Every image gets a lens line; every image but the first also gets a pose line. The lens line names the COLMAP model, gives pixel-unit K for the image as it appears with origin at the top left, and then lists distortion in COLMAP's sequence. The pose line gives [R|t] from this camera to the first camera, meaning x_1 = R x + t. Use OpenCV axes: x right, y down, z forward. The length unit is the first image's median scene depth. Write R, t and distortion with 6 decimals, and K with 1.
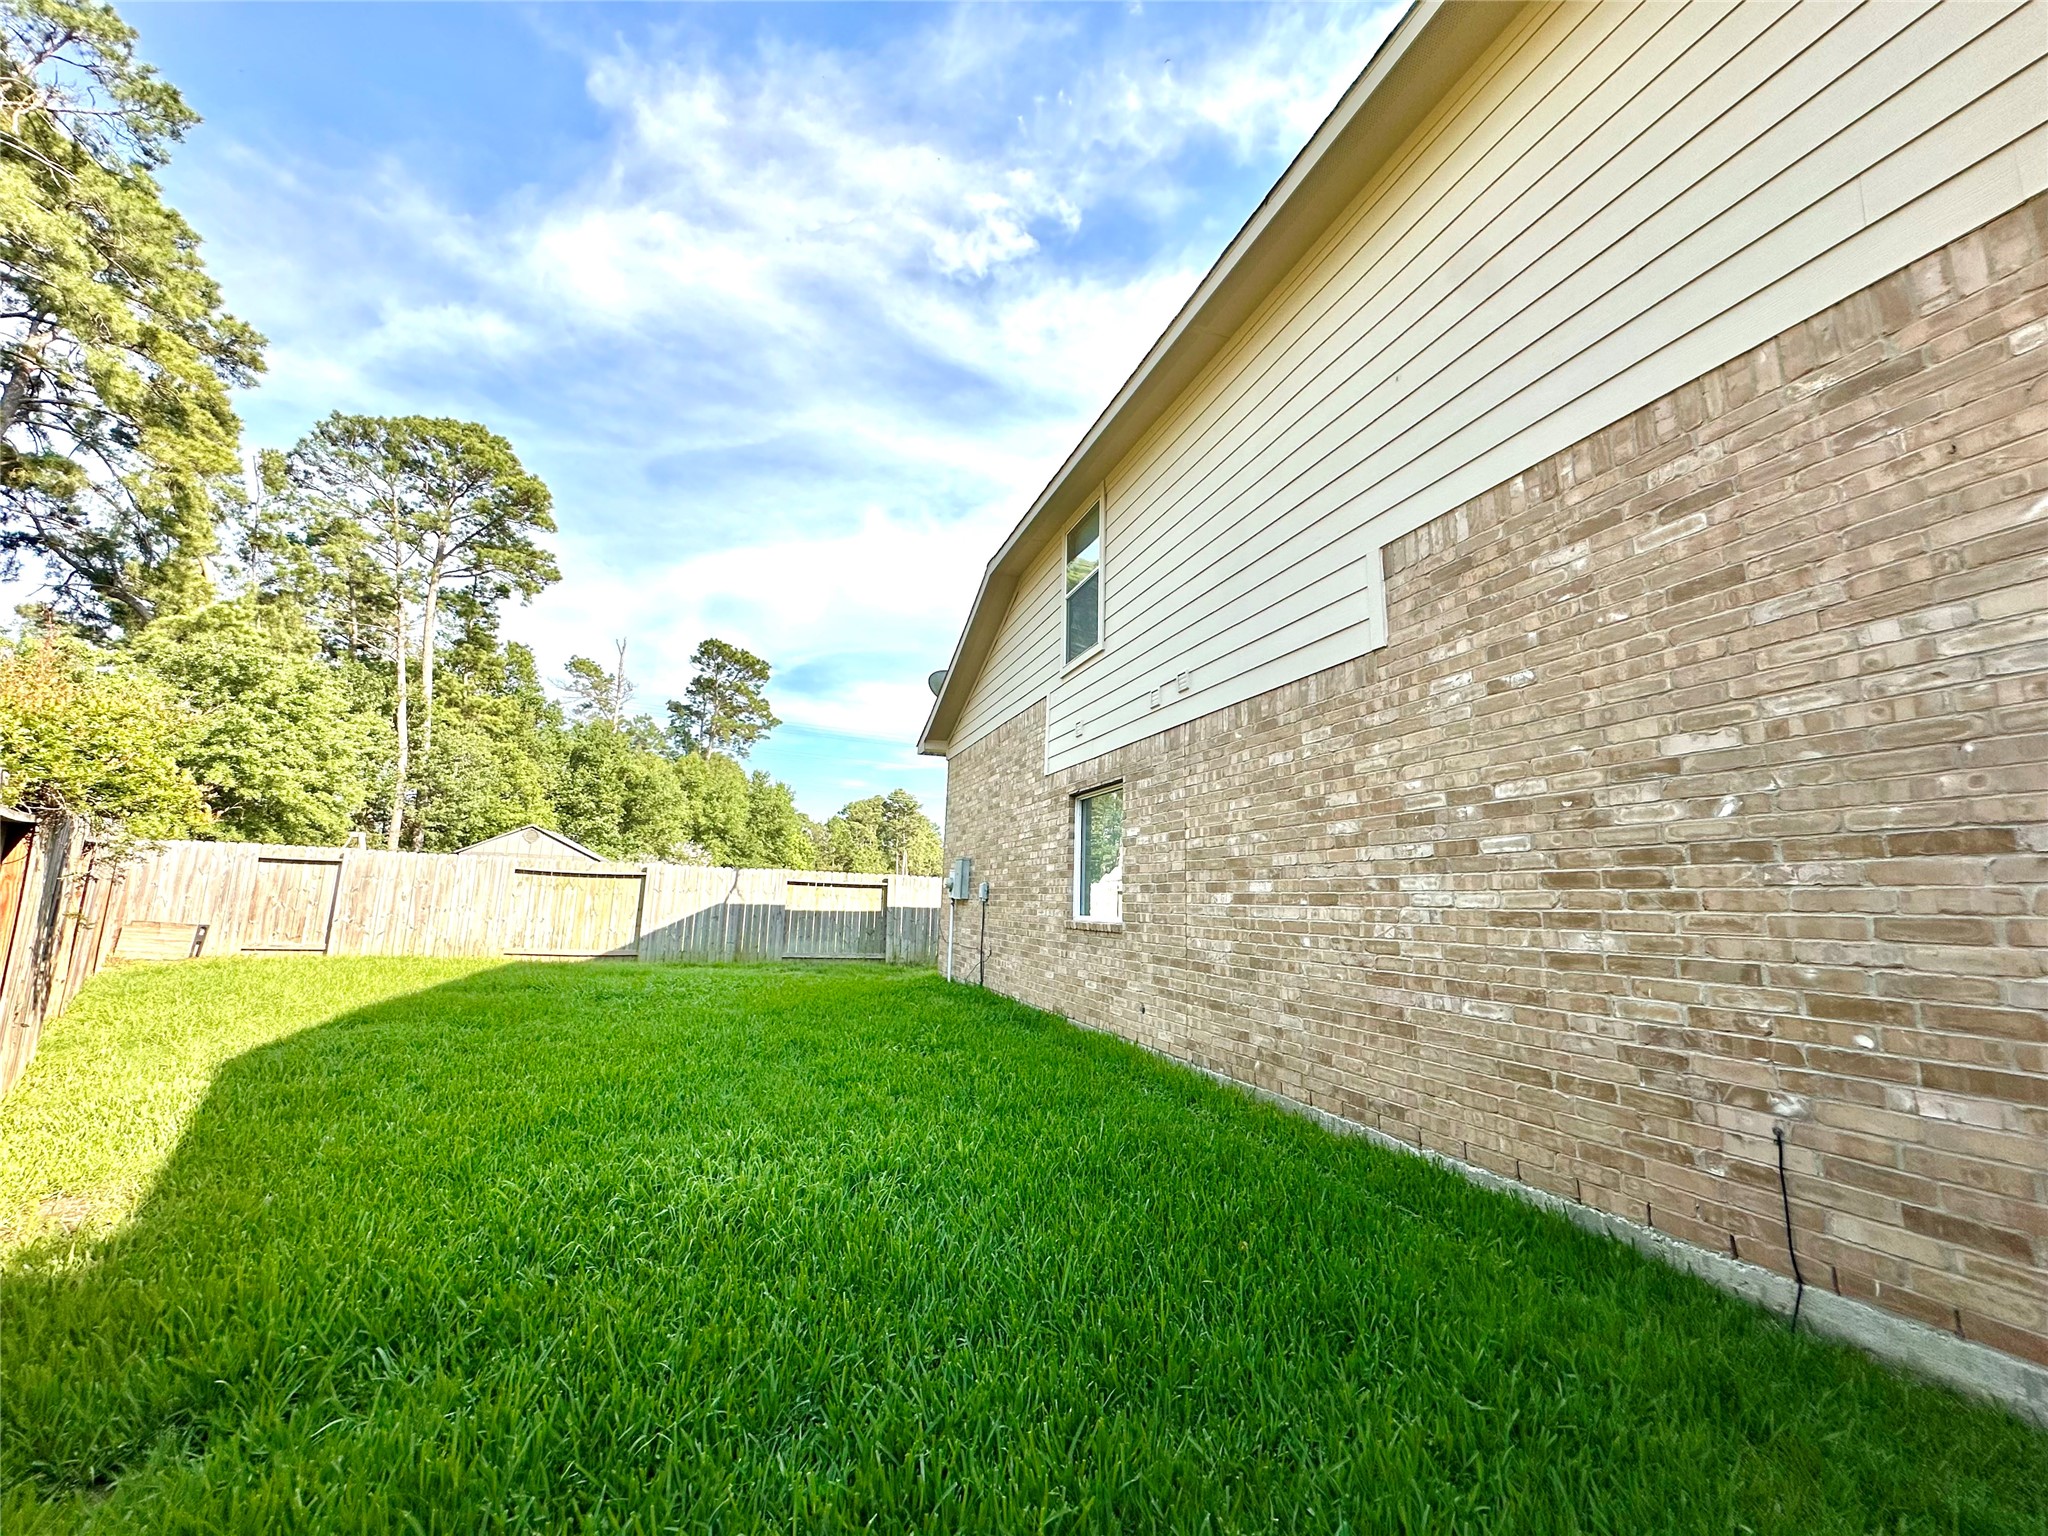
lens RADIAL K [[819.9, 0, 1024.6], [0, 819.9, 762.8], [0, 0, 1]] dist [-0.001757, -0.000741]
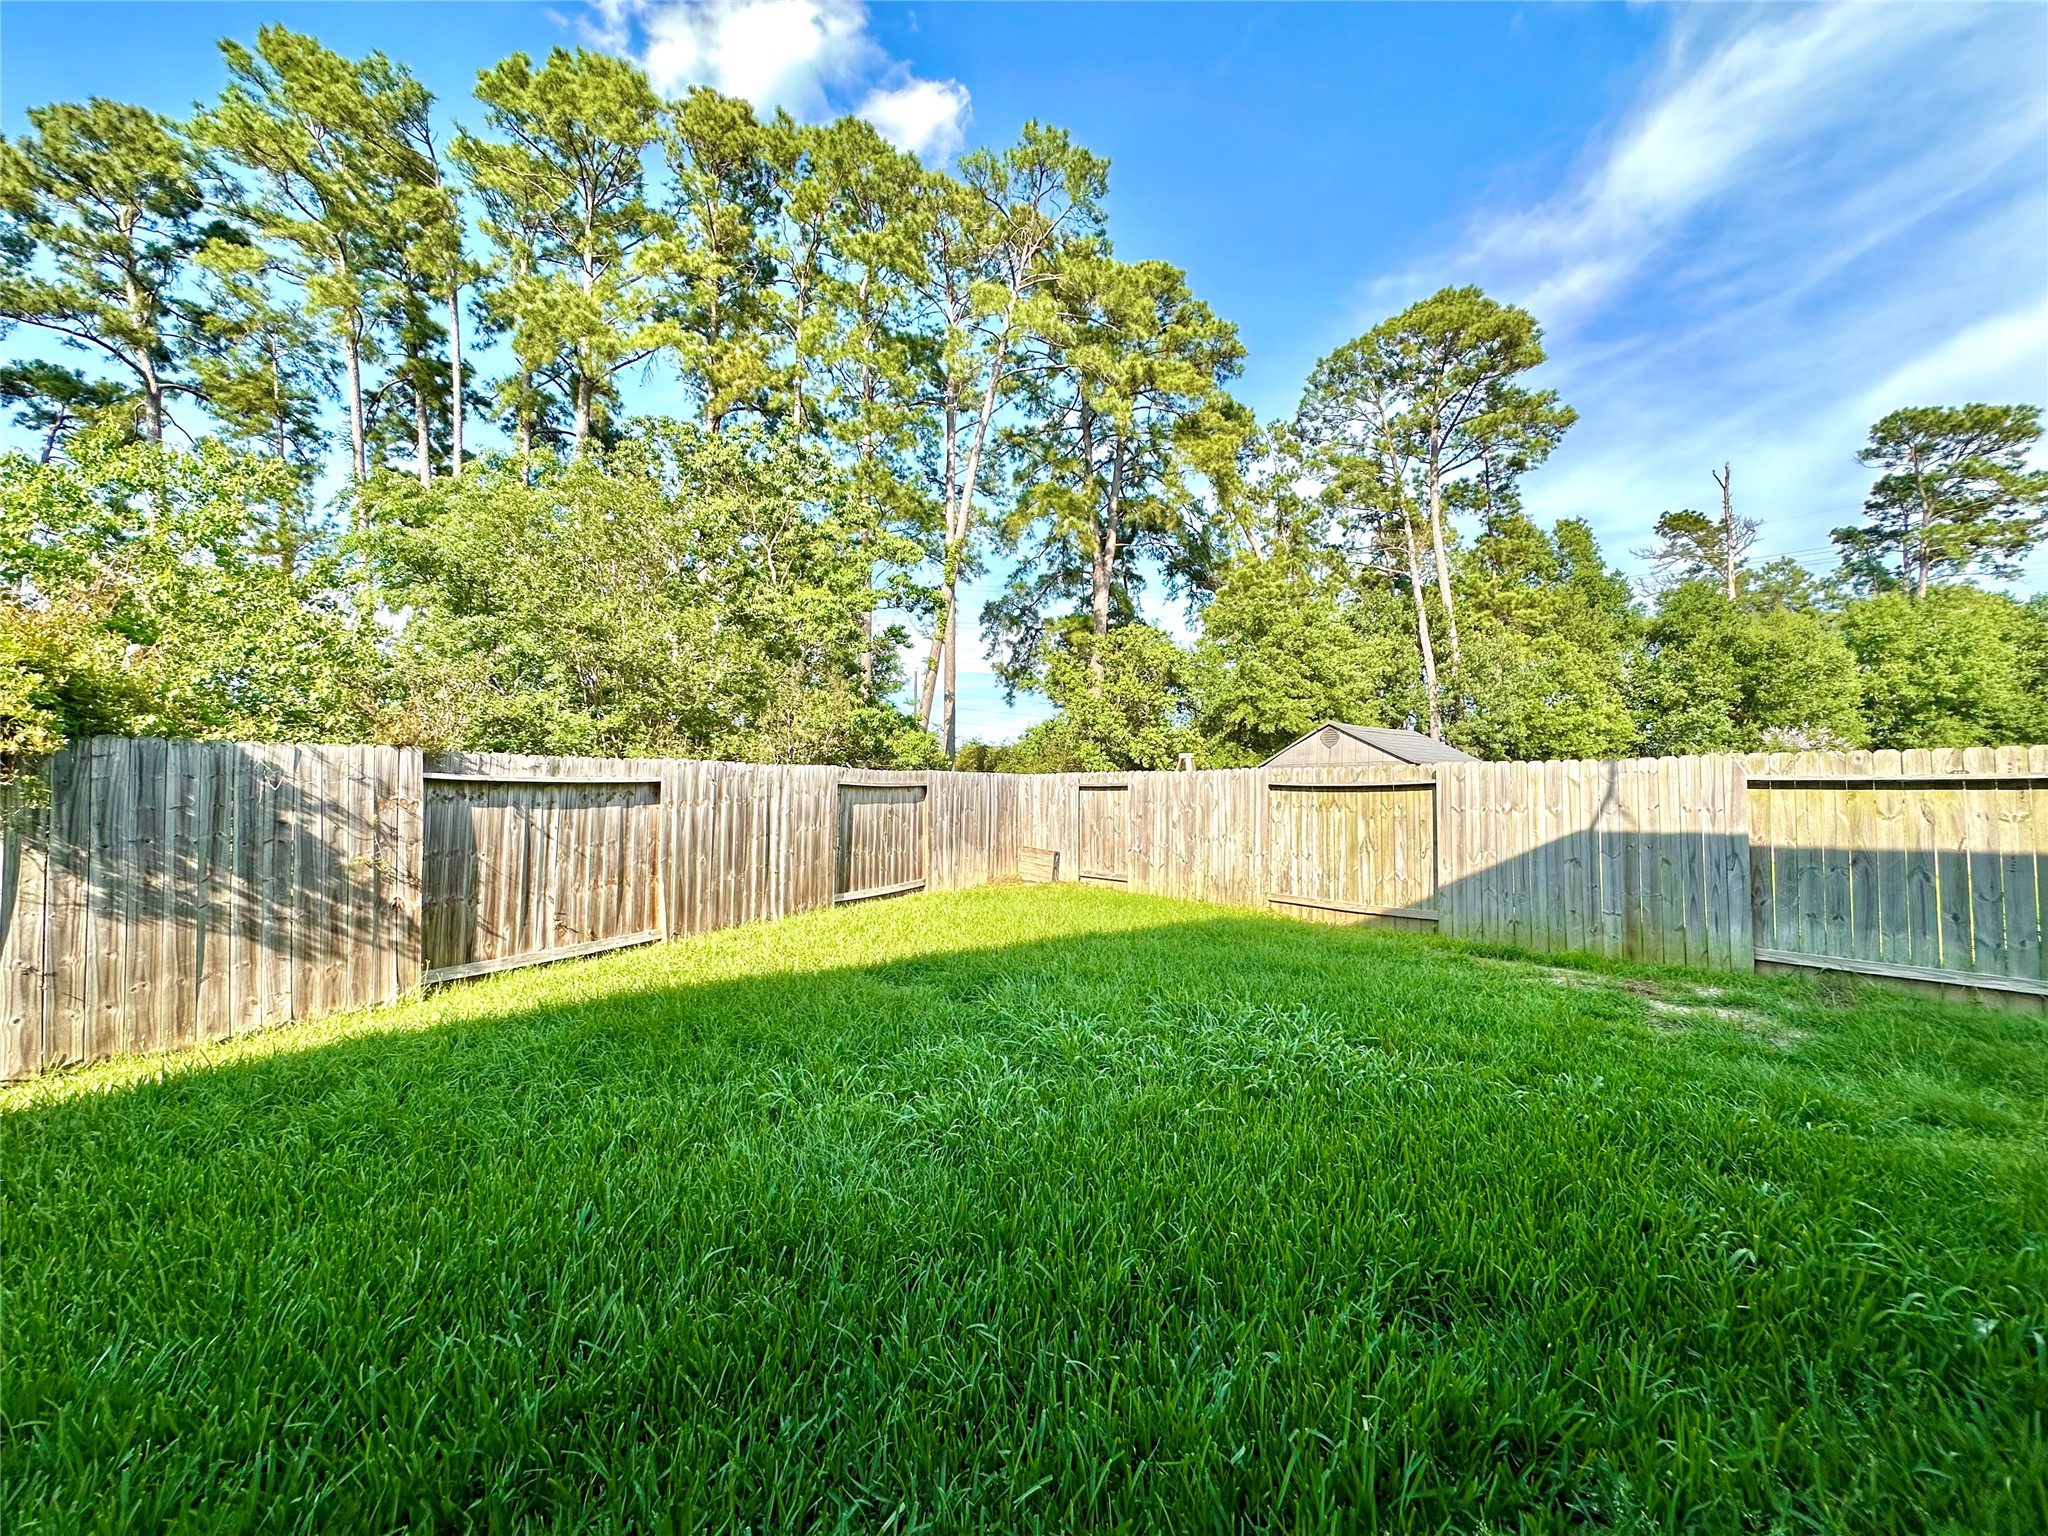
lens RADIAL K [[819.9, 0, 1012.7], [0, 819.9, 766.6], [0, 0, 1]] dist [-0.001757, -0.000741]
pose [[0.299994, -0.069028, -0.951440, -0.000571], [0.168124, 0.985592, -0.018496, 0.033754], [0.939009, -0.154412, 0.307277, 0.213200]]
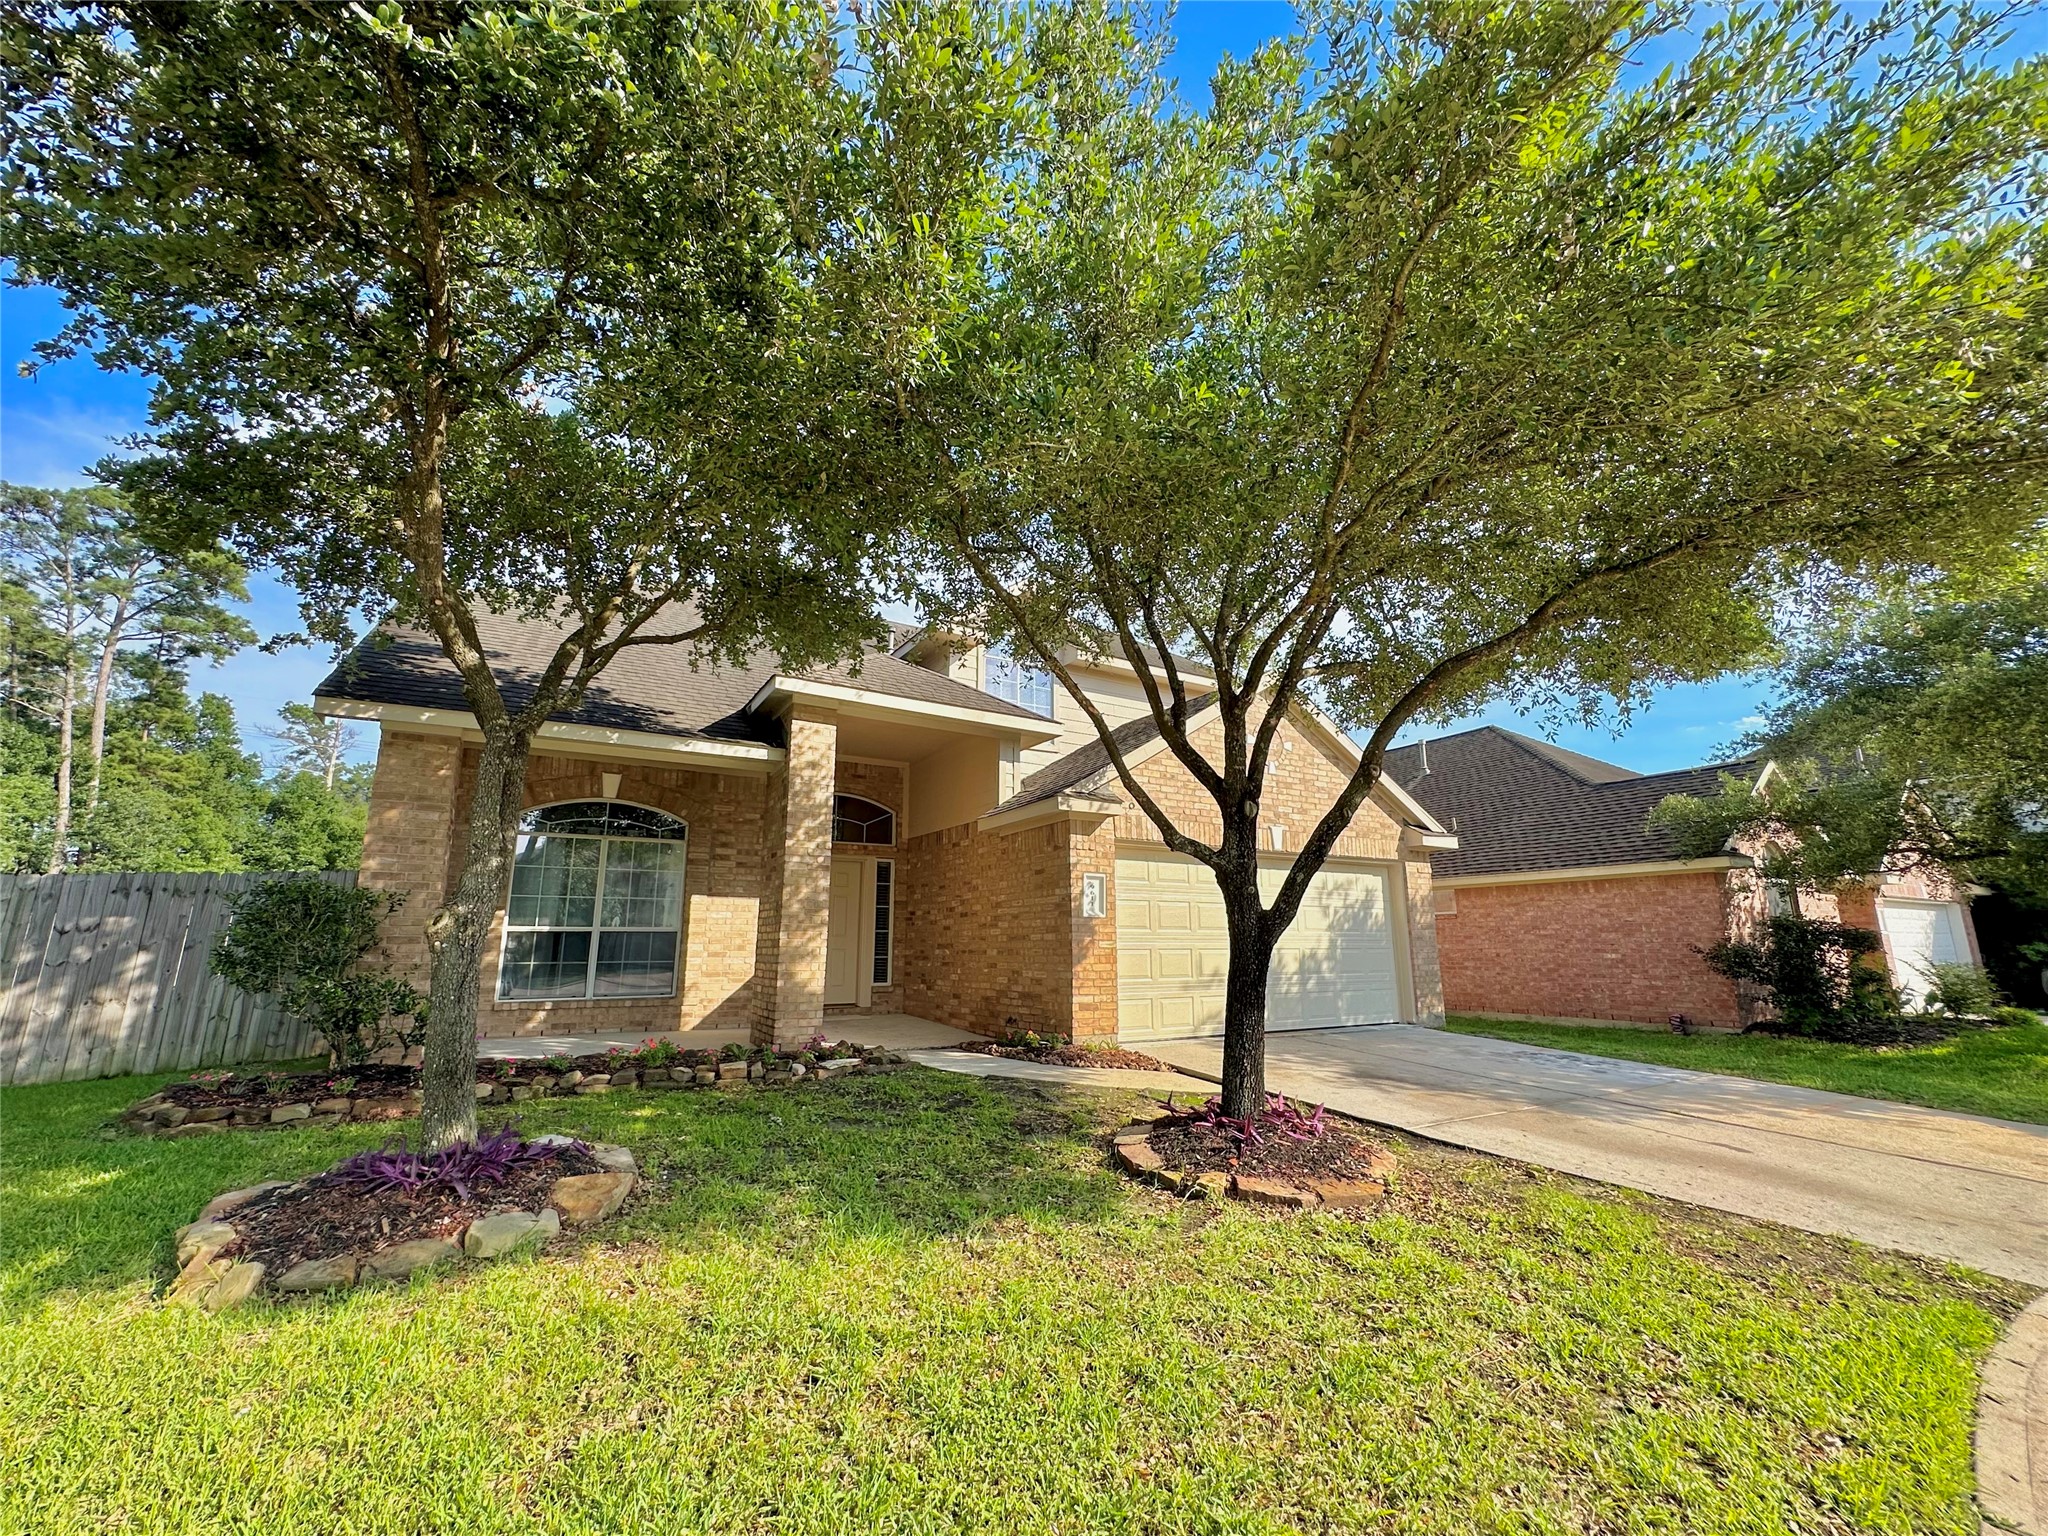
lens RADIAL K [[819.9, 0, 1018.8], [0, 819.9, 761.0], [0, 0, 1]] dist [-0.001757, -0.000741]
pose [[0.980164, 0.012203, 0.197813, 0.200038], [-0.003340, 0.998978, -0.045082, -0.031138], [-0.198161, 0.043527, 0.979203, -0.230691]]
